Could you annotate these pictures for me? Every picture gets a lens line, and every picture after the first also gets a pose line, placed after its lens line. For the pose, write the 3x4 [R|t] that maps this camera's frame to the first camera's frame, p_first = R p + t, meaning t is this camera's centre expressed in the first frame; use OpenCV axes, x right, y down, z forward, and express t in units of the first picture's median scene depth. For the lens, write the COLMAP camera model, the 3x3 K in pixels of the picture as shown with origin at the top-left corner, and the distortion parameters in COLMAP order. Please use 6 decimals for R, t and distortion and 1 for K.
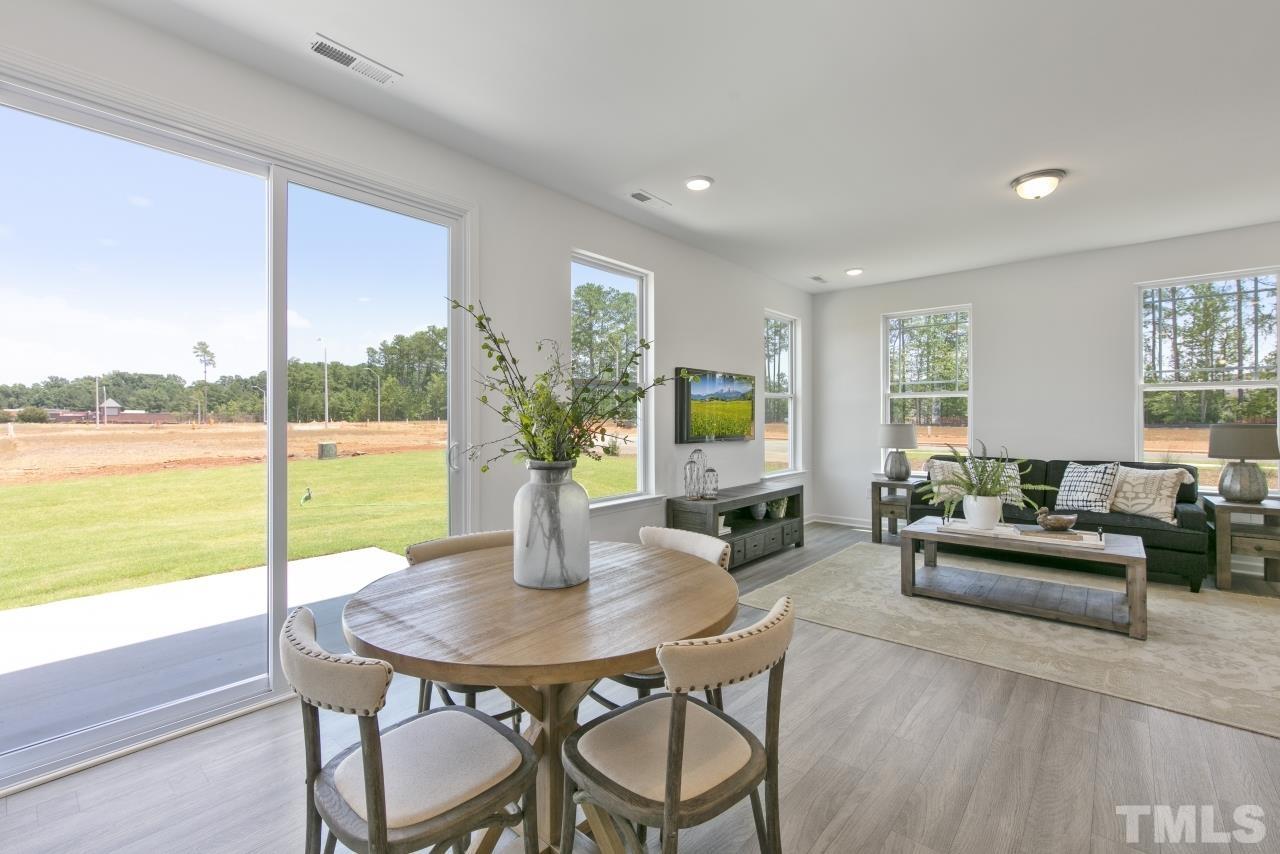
lens RADIAL K [[549.9, 0, 639.0], [0, 549.9, 419.9], [0, 0, 1]] dist [0.002299, 0.000154]
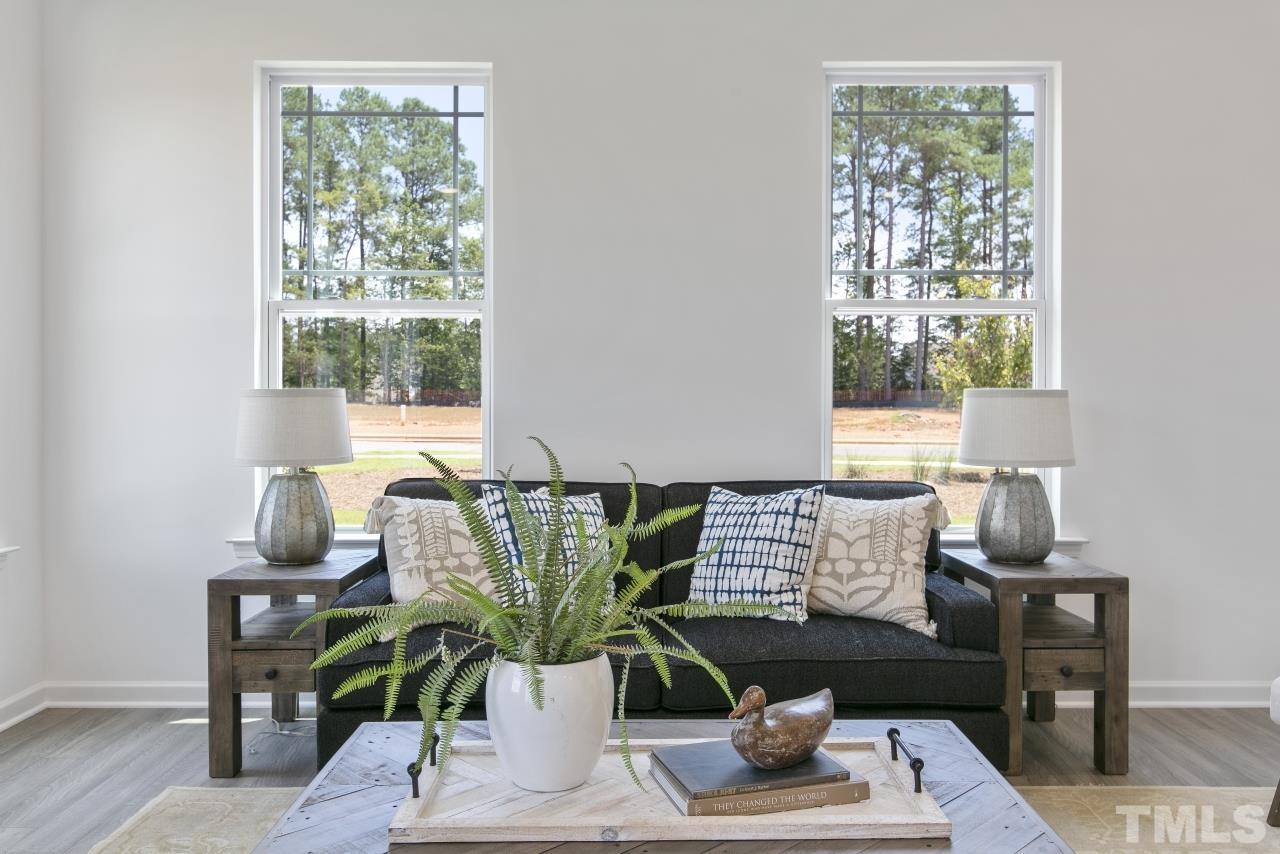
lens RADIAL K [[1042.1, 0, 643.1], [0, 1042.1, 400.5], [0, 0, 1]] dist [-0.008919, -0.003089]
pose [[0.758468, -0.000513, 0.651710, 0.287119], [-0.002969, 0.999987, 0.004243, 0.013793], [-0.651703, -0.005153, 0.758457, 0.510816]]
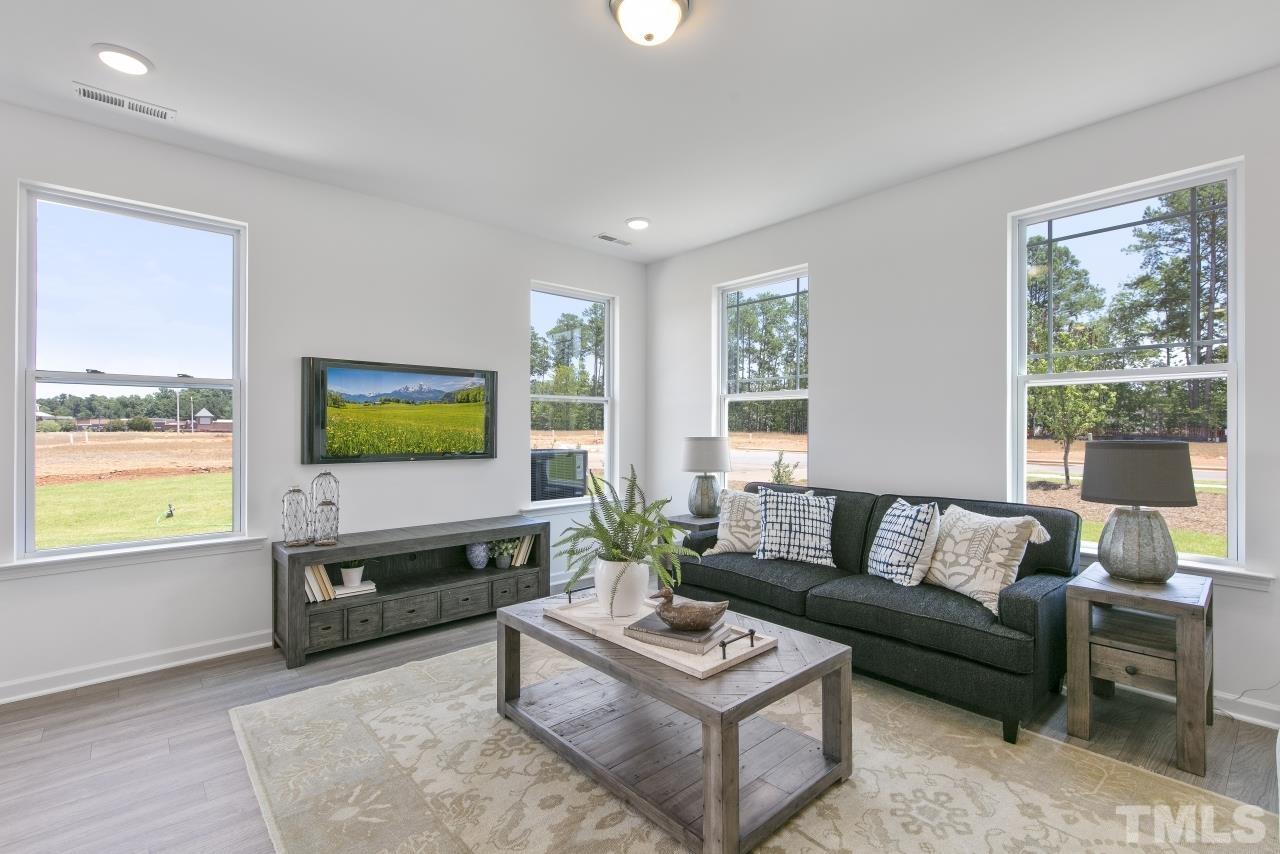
lens RADIAL K [[579.7, 0, 640.0], [0, 579.7, 427.0], [0, 0, 1]] dist [0.001827, -0.000003]
pose [[0.991569, 0.002032, -0.129566, 0.614985], [-0.002703, 0.999984, -0.004999, -0.001806], [0.129553, 0.005307, 0.991558, 0.318485]]
